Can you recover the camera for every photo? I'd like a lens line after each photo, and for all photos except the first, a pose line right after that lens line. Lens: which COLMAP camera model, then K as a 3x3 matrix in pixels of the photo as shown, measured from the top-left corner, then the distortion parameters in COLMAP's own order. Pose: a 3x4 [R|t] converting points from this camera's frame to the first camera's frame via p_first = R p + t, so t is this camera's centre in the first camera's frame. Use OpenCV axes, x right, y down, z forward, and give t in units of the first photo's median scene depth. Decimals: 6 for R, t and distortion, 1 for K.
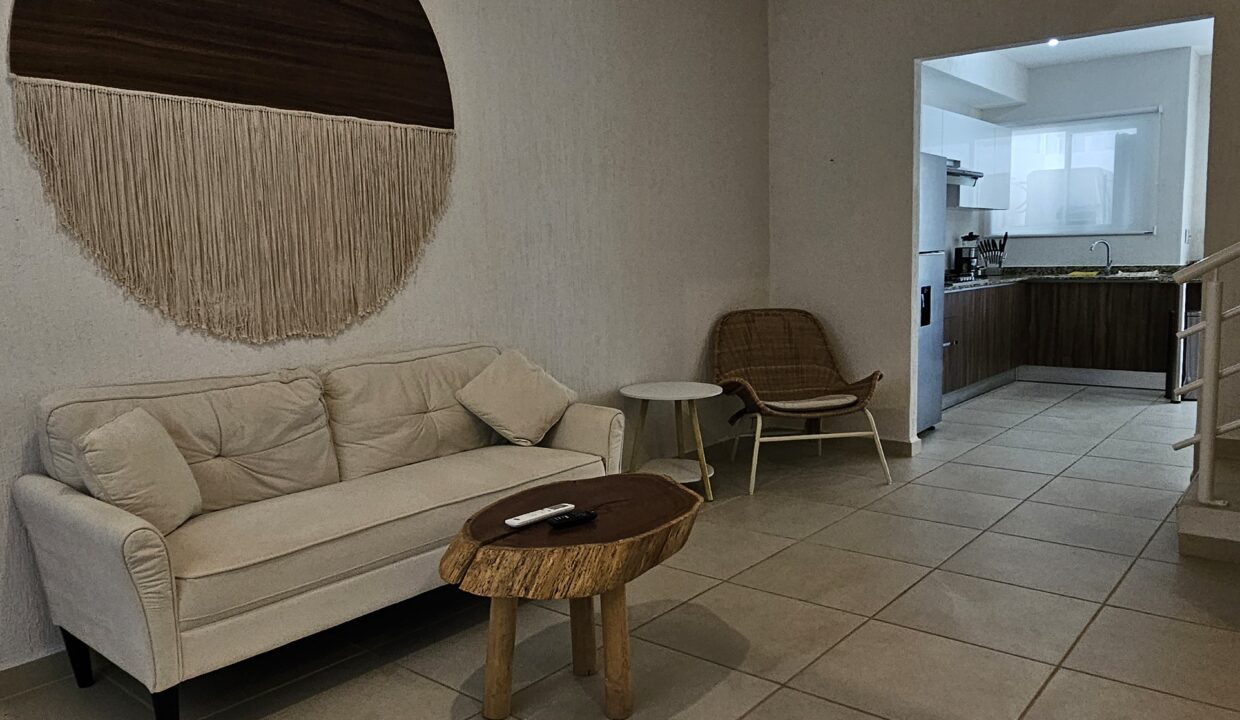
lens RADIAL K [[904.3, 0, 626.9], [0, 904.3, 357.8], [0, 0, 1]] dist [-0.001757, 0.009180]
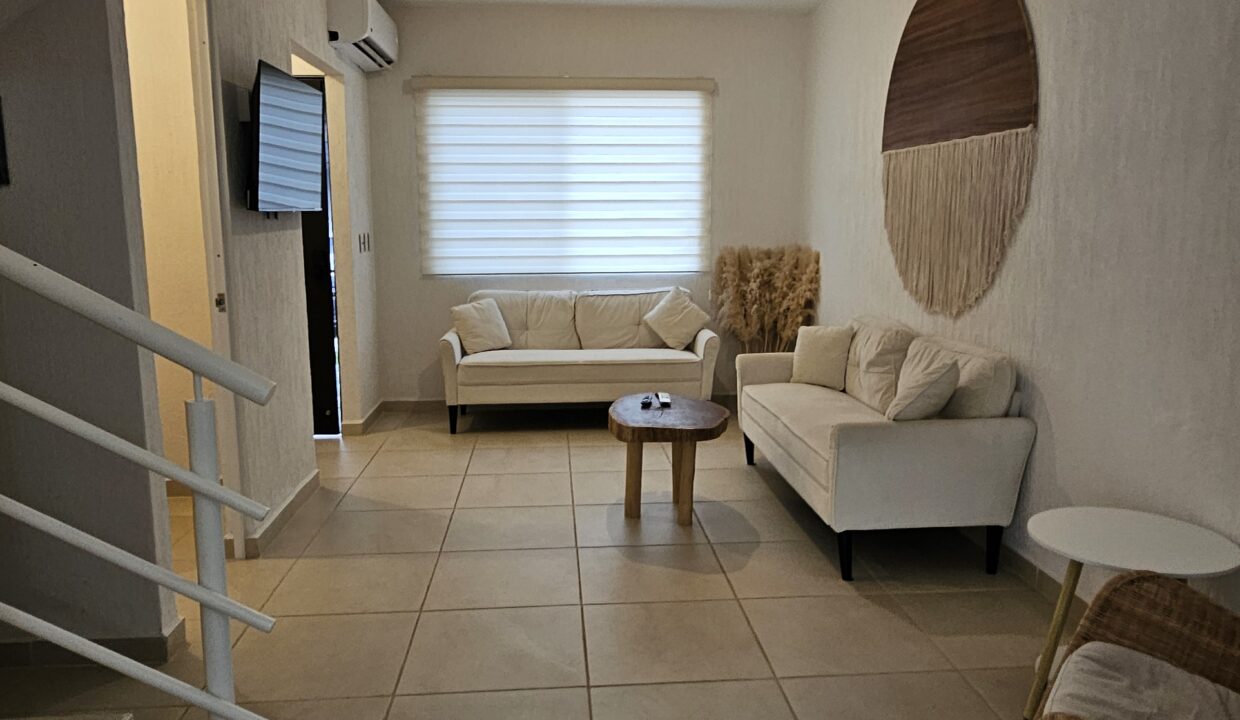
lens RADIAL K [[904.3, 0, 626.9], [0, 904.3, 357.8], [0, 0, 1]] dist [-0.001757, 0.009180]
pose [[-0.718537, 0.130411, -0.683153, 0.638029], [-0.064121, 0.965658, 0.251781, -0.192379], [0.692526, 0.224719, -0.685499, 1.167163]]
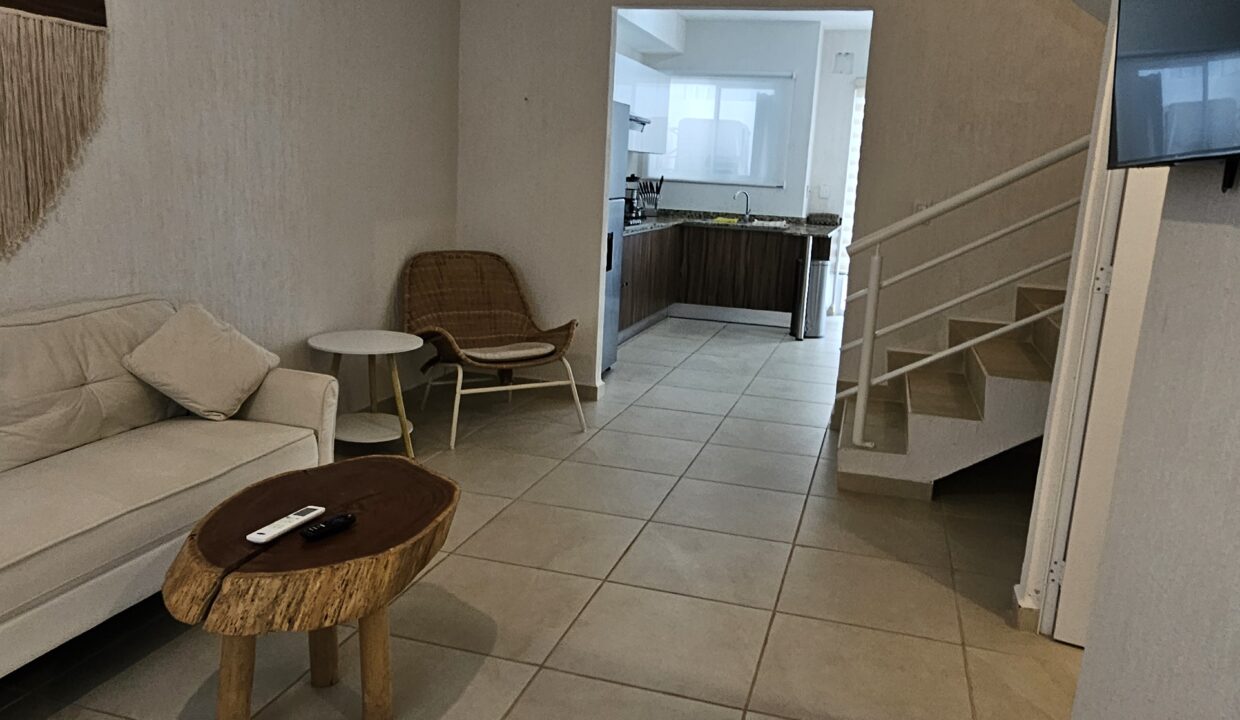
lens RADIAL K [[904.3, 0, 626.9], [0, 904.3, 357.8], [0, 0, 1]] dist [-0.001757, 0.009180]
pose [[0.917387, -0.012486, 0.397800, -0.076267], [-0.025937, 0.995507, 0.091063, -0.039455], [-0.397150, -0.093858, 0.912942, 0.052034]]
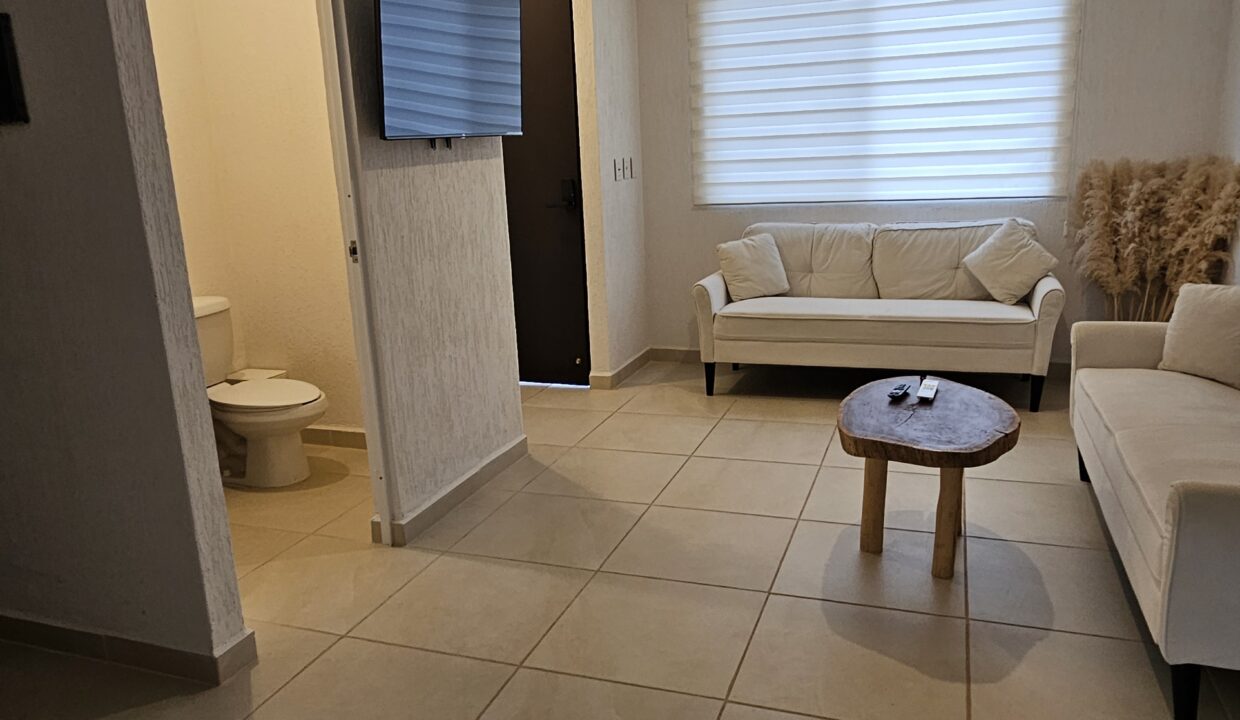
lens RADIAL K [[904.3, 0, 626.9], [0, 904.3, 357.8], [0, 0, 1]] dist [-0.001757, 0.009180]
pose [[-0.939503, 0.138803, -0.313158, 0.369828], [0.023385, 0.938078, 0.345633, -0.169479], [0.341742, 0.317400, -0.884573, 1.051559]]
